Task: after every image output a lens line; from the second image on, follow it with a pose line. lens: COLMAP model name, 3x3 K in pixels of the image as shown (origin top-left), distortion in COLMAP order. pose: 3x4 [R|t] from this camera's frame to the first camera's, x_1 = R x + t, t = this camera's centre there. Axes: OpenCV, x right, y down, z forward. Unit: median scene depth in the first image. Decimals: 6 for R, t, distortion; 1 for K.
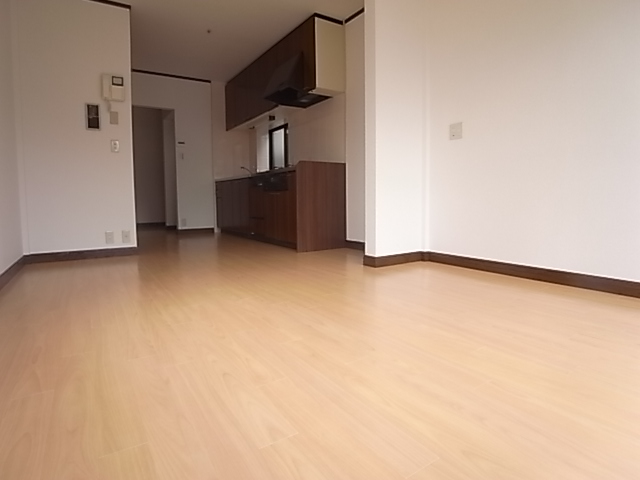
lens RADIAL K [[366.2, 0, 316.1], [0, 366.2, 237.5], [0, 0, 1]] dist [-0.001047, -0.001080]
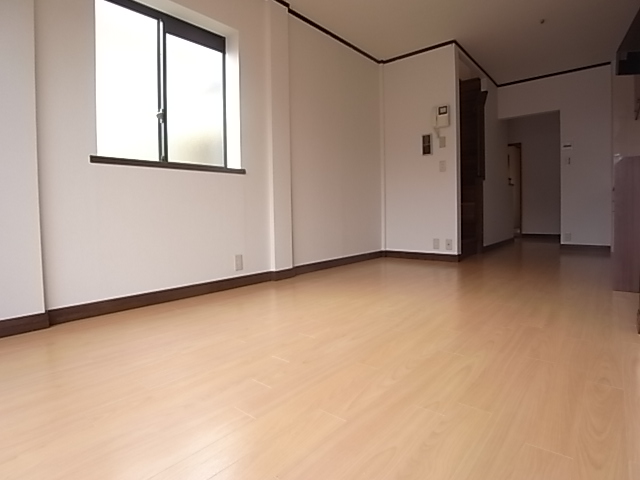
lens RADIAL K [[366.2, 0, 315.9], [0, 366.2, 241.0], [0, 0, 1]] dist [-0.001047, -0.001080]
pose [[0.331770, 0.079224, -0.940028, 0.414194], [-0.089915, 0.994586, 0.052088, -0.036131], [0.939065, 0.067242, 0.337097, 0.236661]]
